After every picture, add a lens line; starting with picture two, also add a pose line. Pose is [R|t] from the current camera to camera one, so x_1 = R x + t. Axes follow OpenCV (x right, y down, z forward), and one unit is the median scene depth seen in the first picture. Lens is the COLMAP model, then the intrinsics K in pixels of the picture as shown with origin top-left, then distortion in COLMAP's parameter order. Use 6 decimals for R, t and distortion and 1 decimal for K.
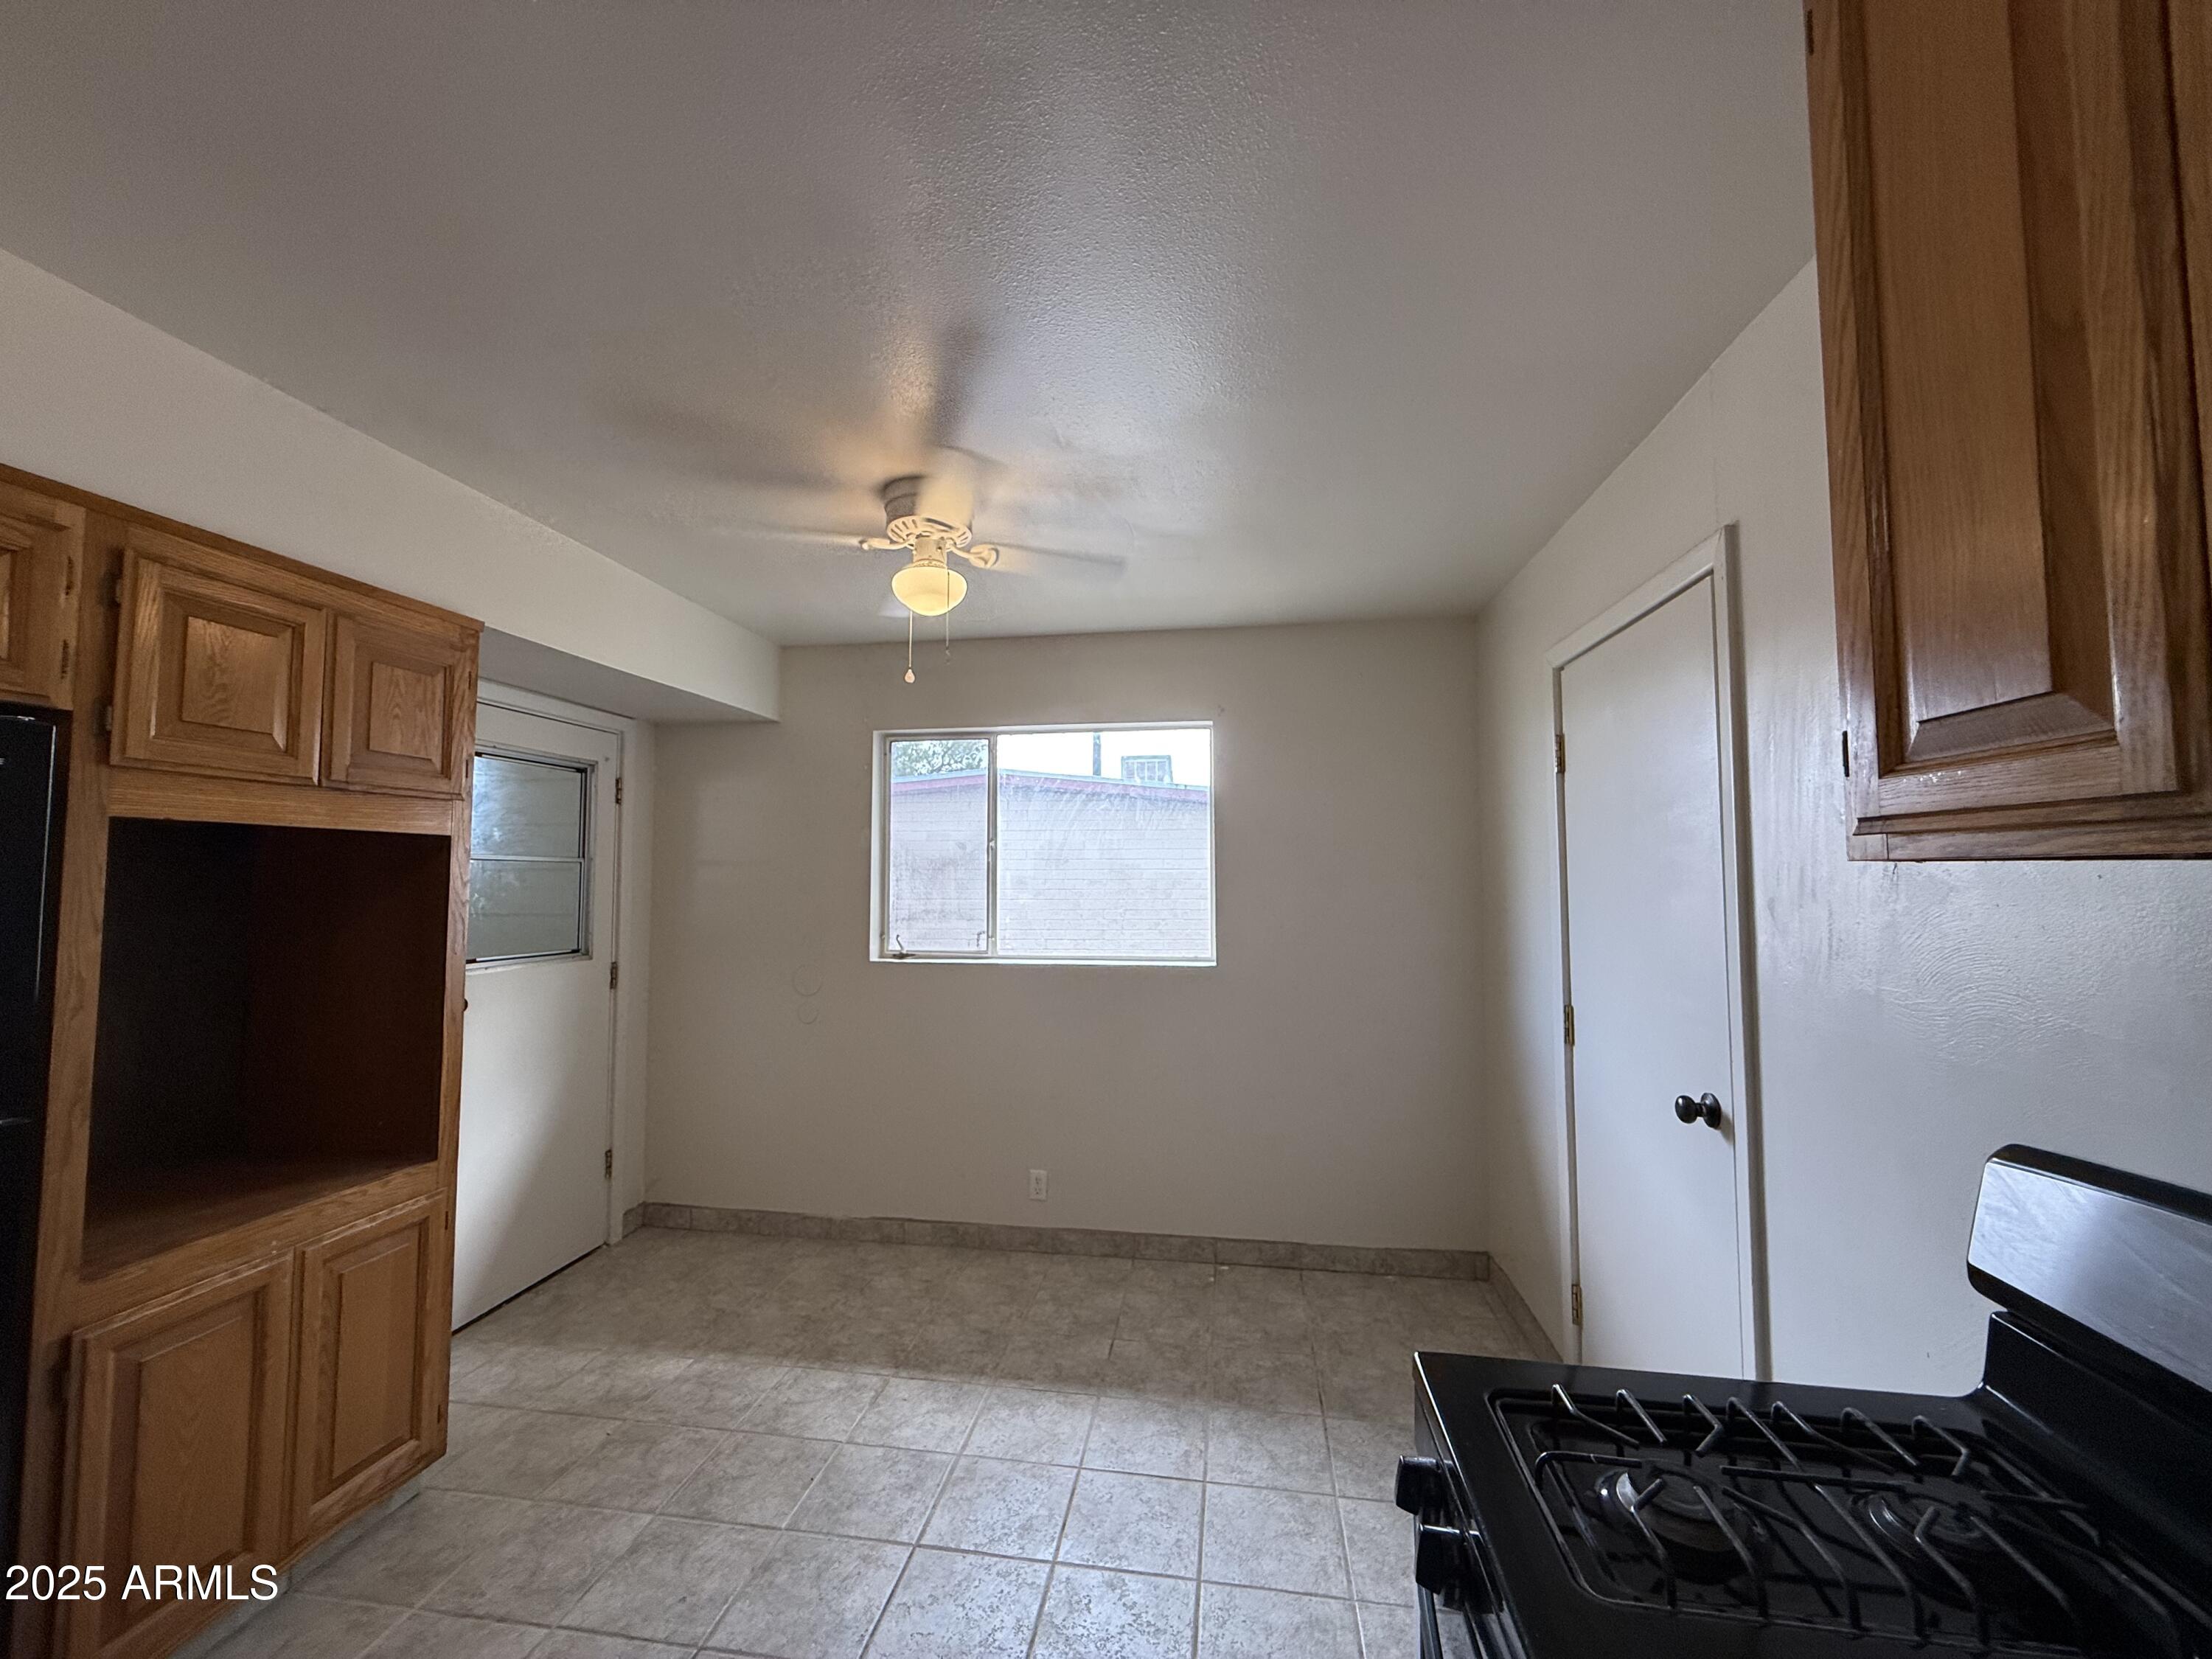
lens RADIAL K [[884.2, 0, 1098.4], [0, 884.2, 828.8], [0, 0, 1]] dist [-0.001527, -0.000084]
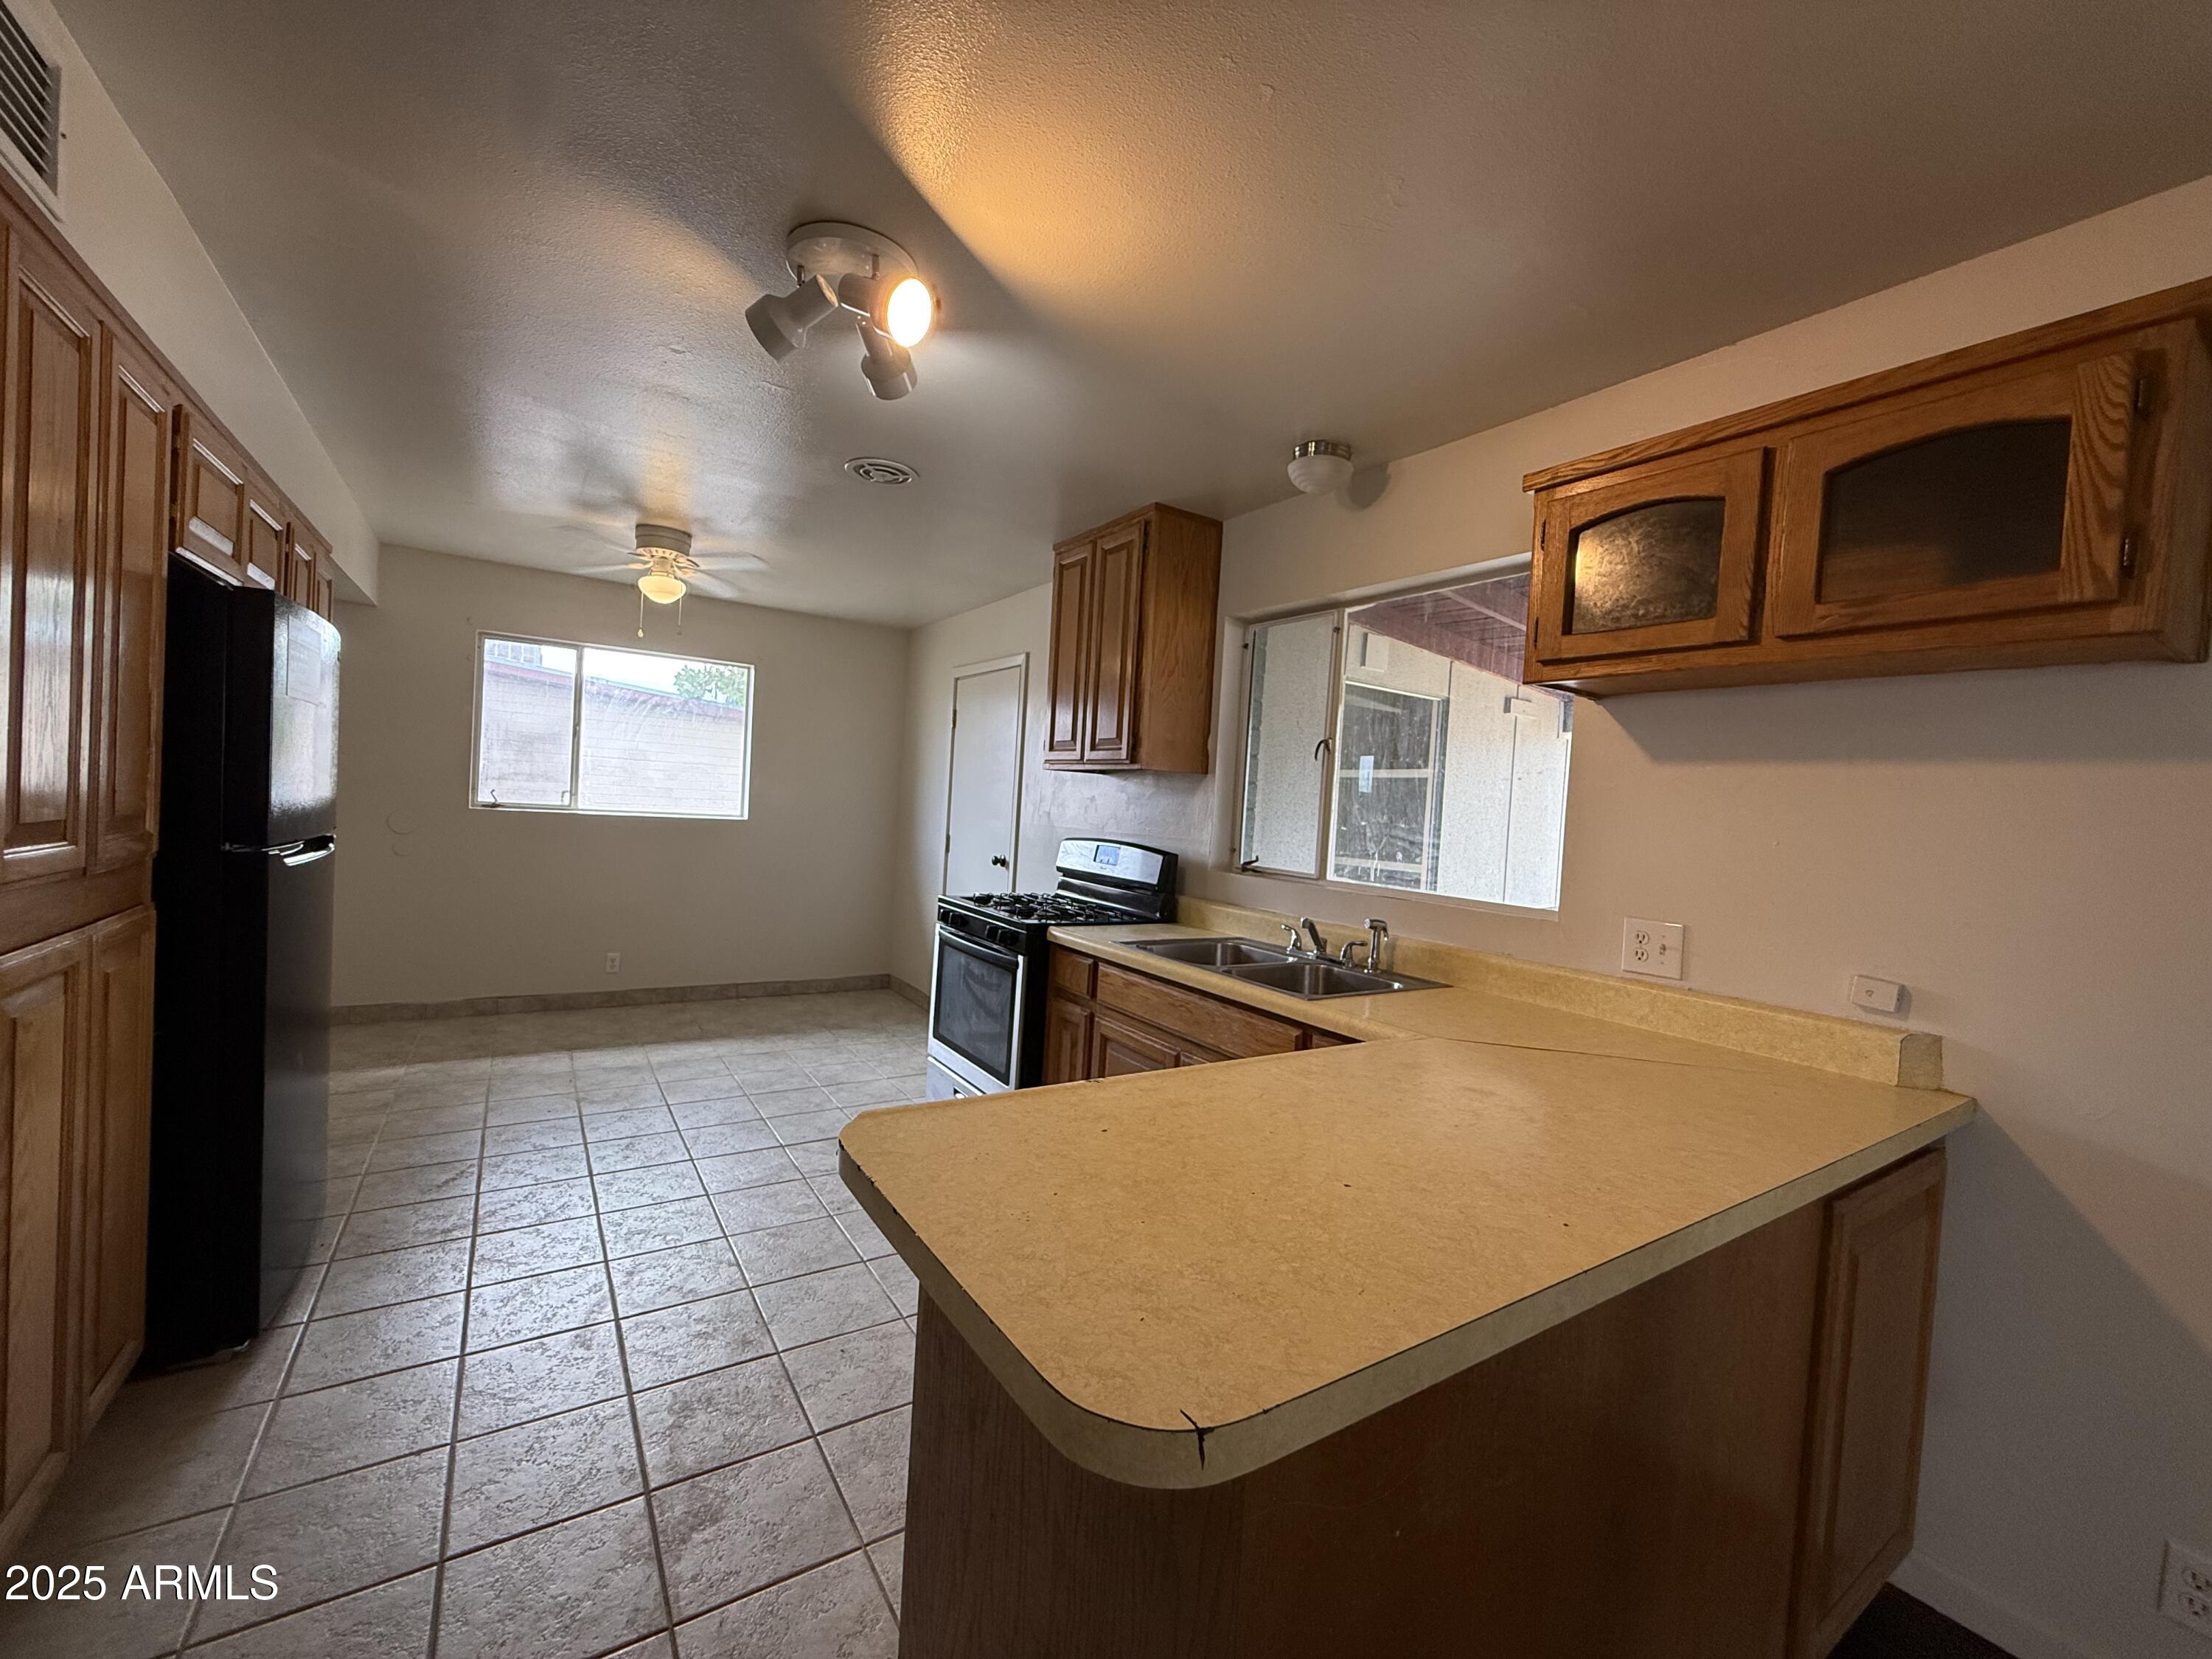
lens RADIAL K [[884.2, 0, 1098.4], [0, 884.2, 828.8], [0, 0, 1]] dist [-0.001527, -0.000084]
pose [[0.743416, 0.030058, 0.668153, -0.613232], [-0.098895, 0.992949, 0.065364, 0.004372], [-0.661477, -0.114670, 0.741147, -0.810733]]
